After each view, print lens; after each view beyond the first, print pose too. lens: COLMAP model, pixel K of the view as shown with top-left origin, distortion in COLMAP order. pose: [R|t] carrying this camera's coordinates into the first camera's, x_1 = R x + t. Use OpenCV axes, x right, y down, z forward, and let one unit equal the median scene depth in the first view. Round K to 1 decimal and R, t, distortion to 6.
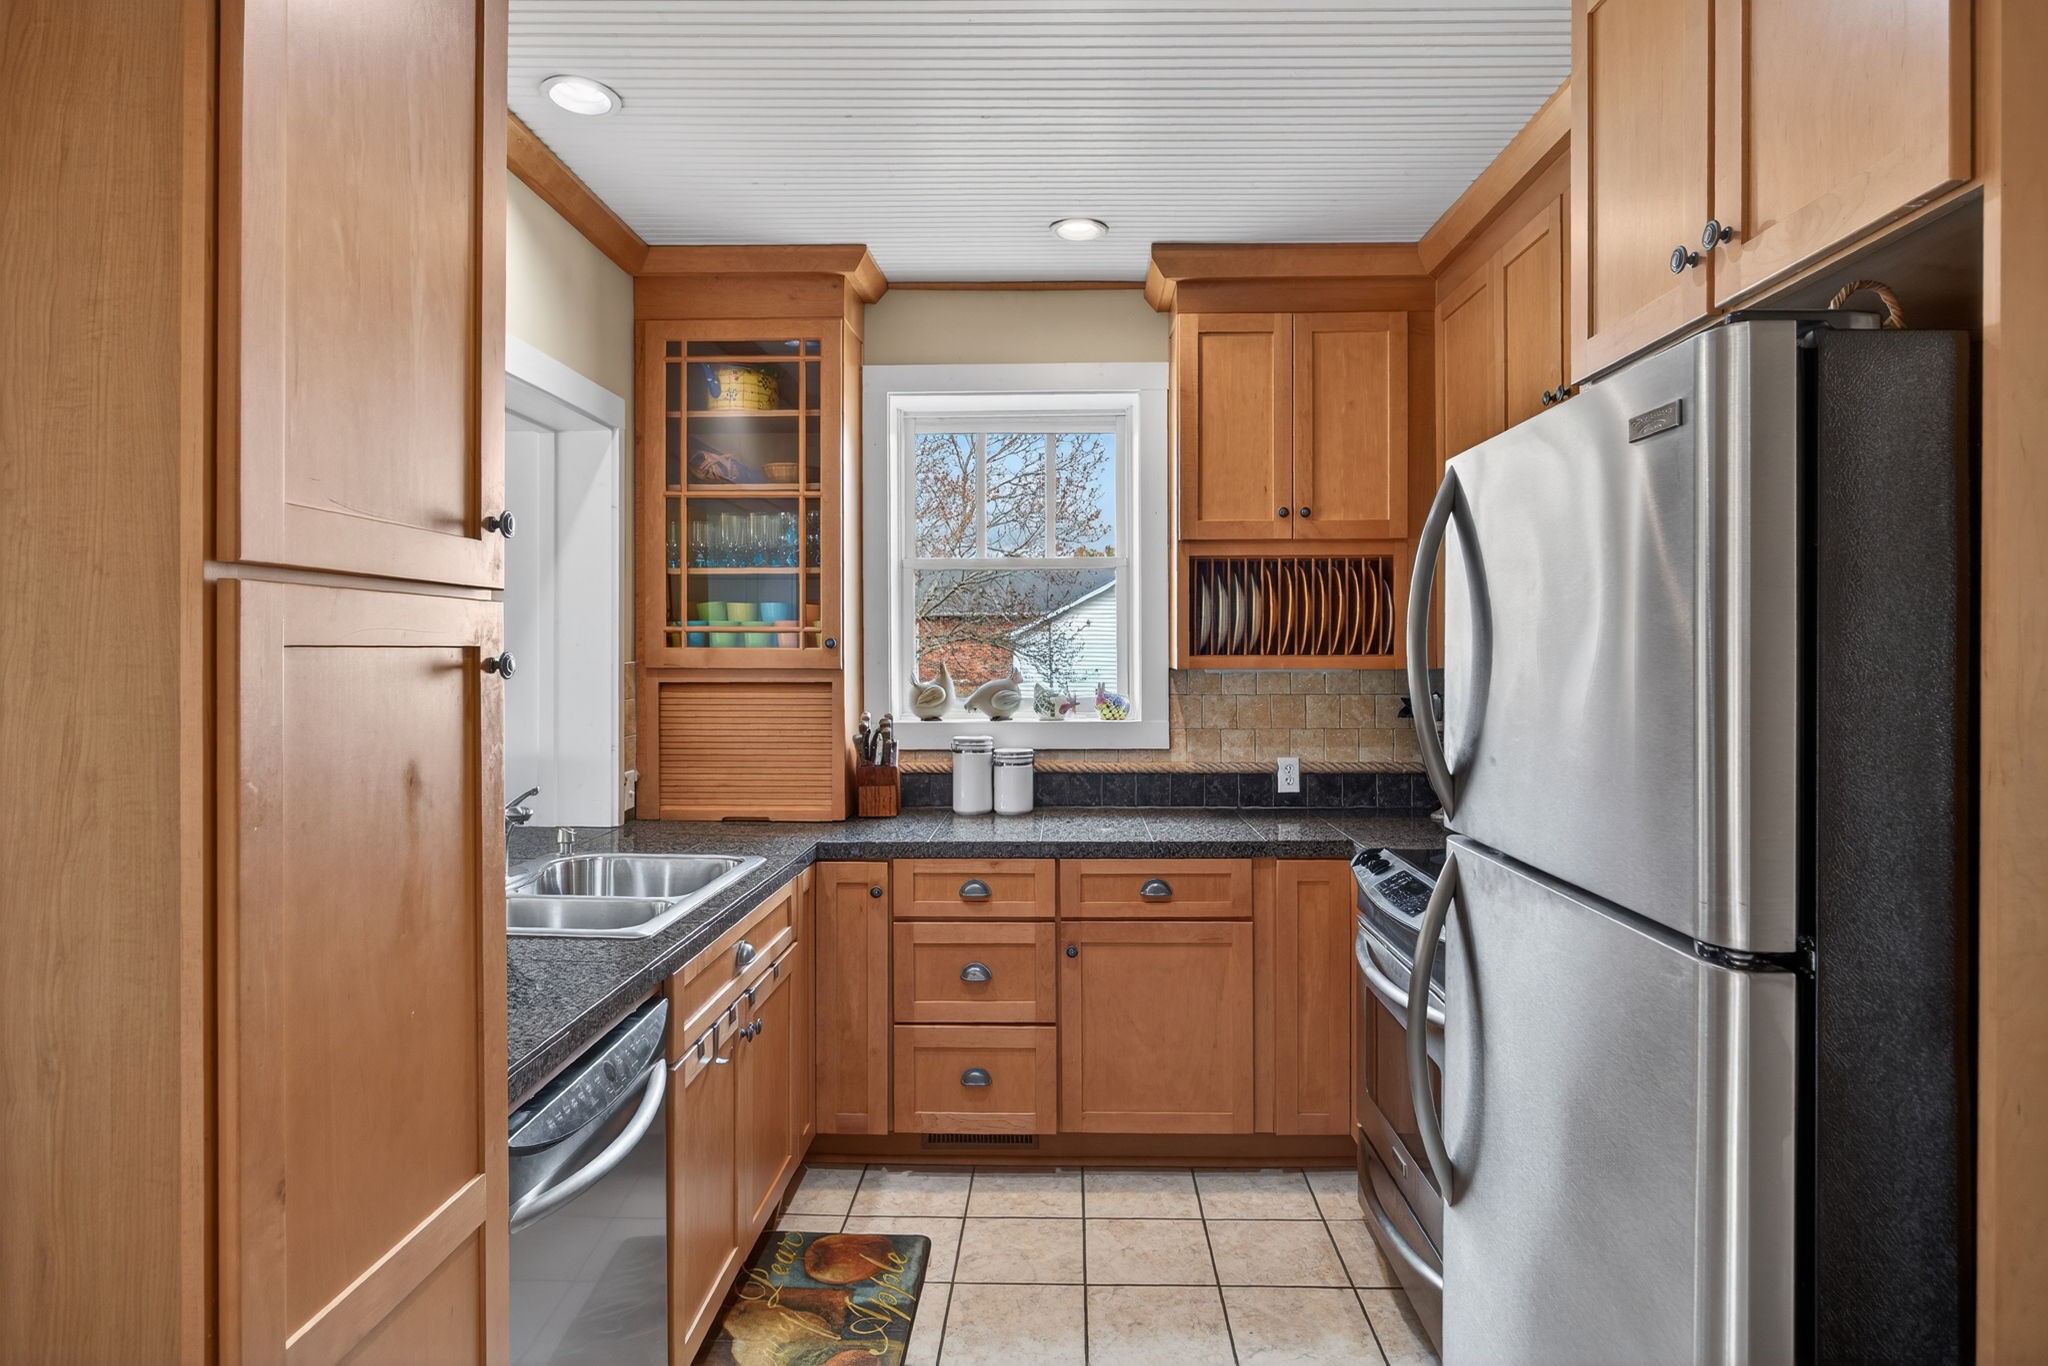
lens RADIAL K [[1149.9, 0, 1031.4], [0, 1149.9, 660.8], [0, 0, 1]] dist [0.000276, -0.000168]
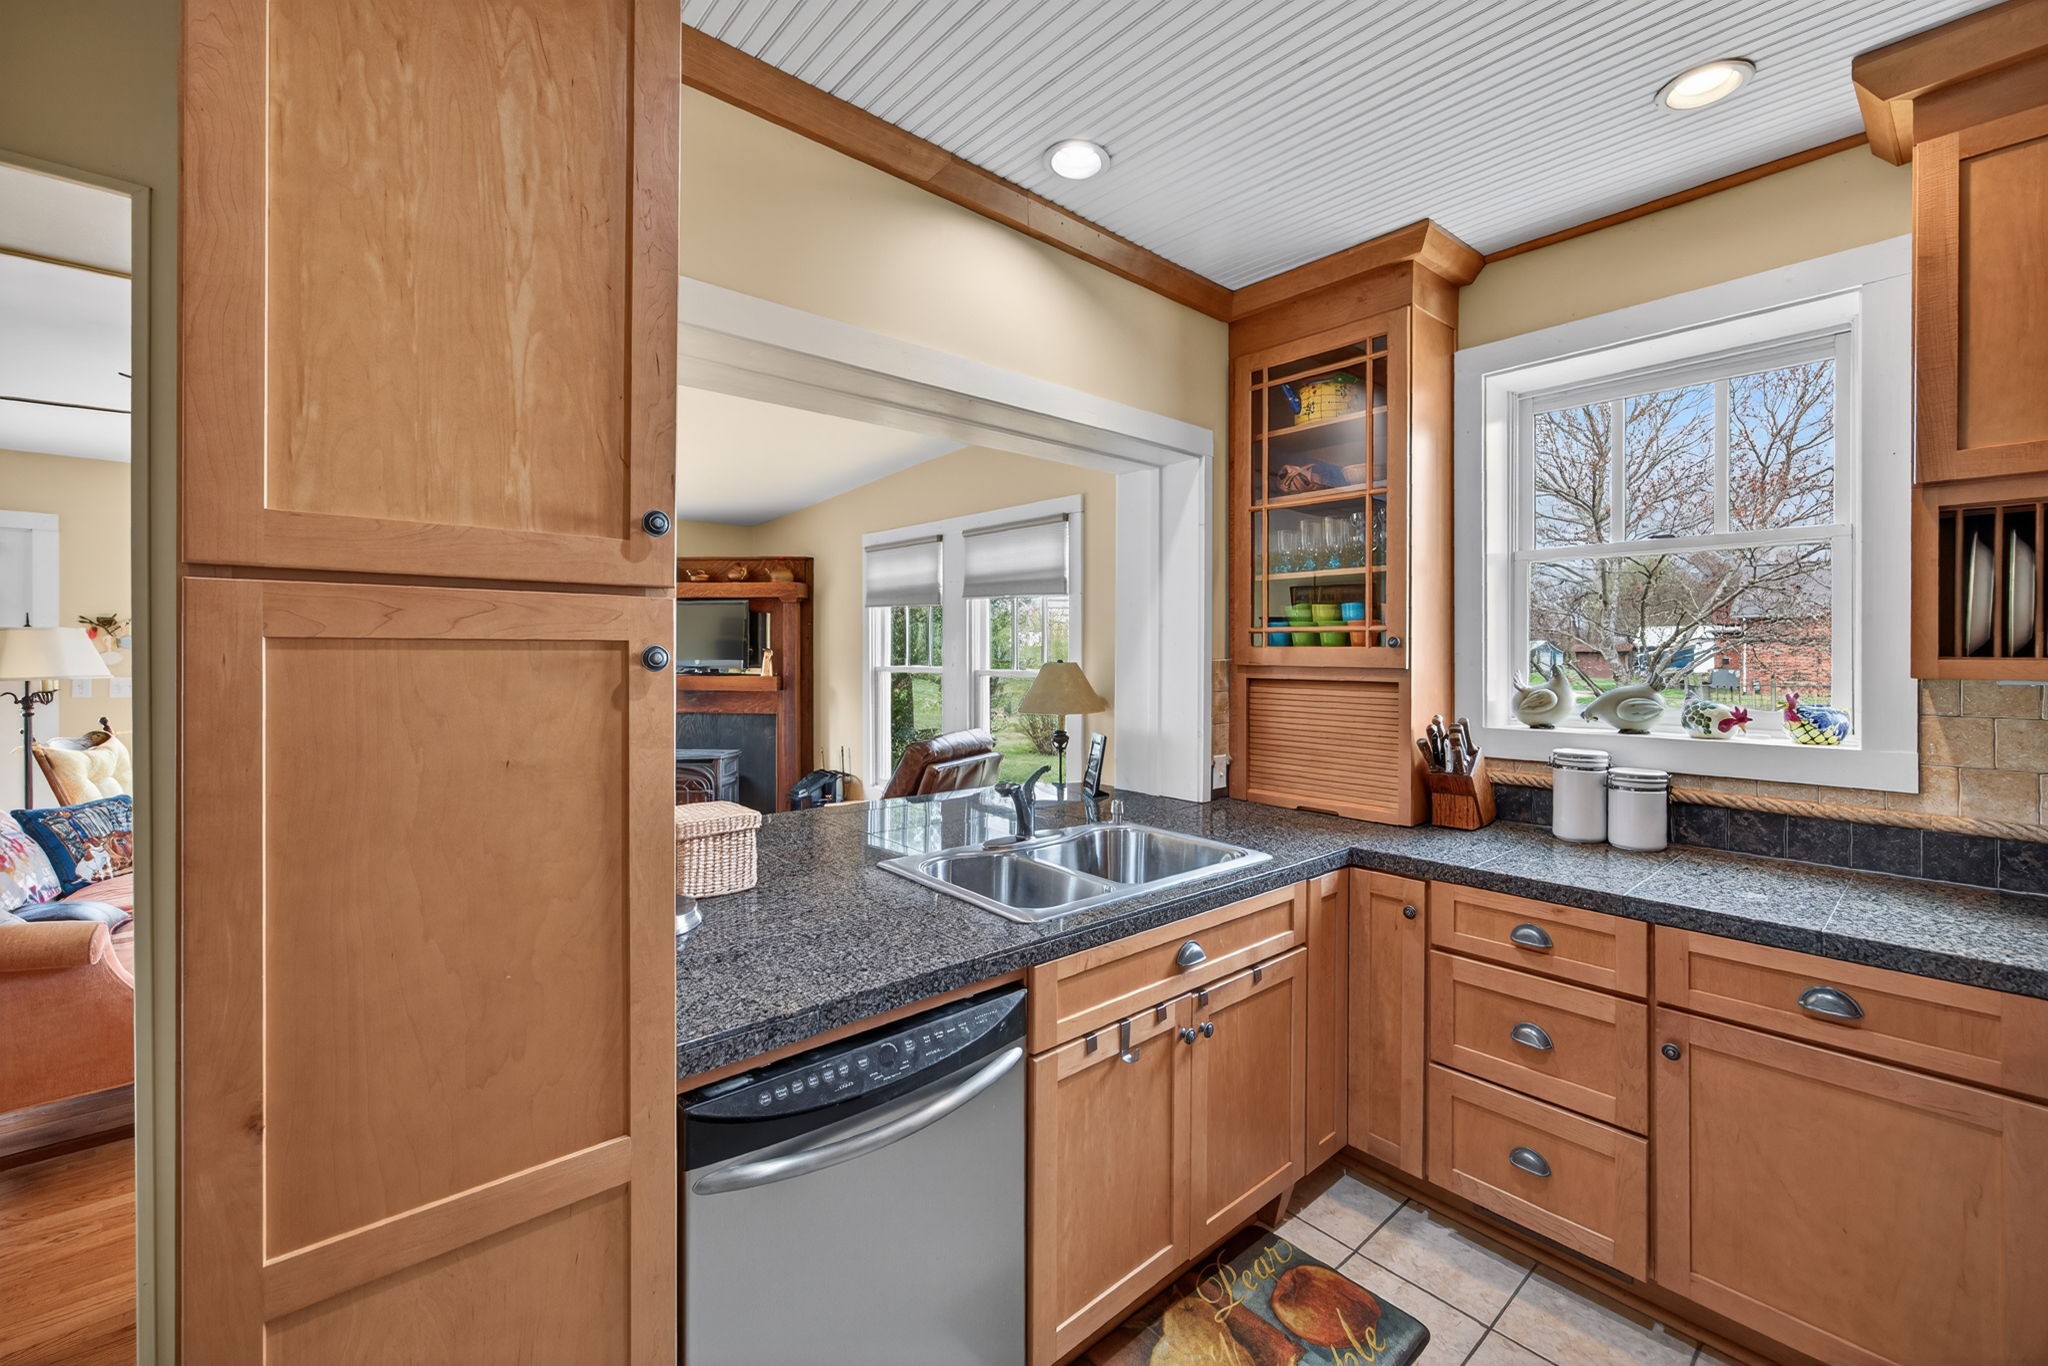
lens RADIAL K [[841.5, 0, 1020.9], [0, 841.5, 657.5], [0, 0, 1]] dist [-0.010389, 0.006644]
pose [[0.681211, 0.007811, -0.732046, 0.131810], [-0.009249, 0.999955, 0.002063, -0.001074], [0.732029, 0.005365, 0.681252, 0.289179]]
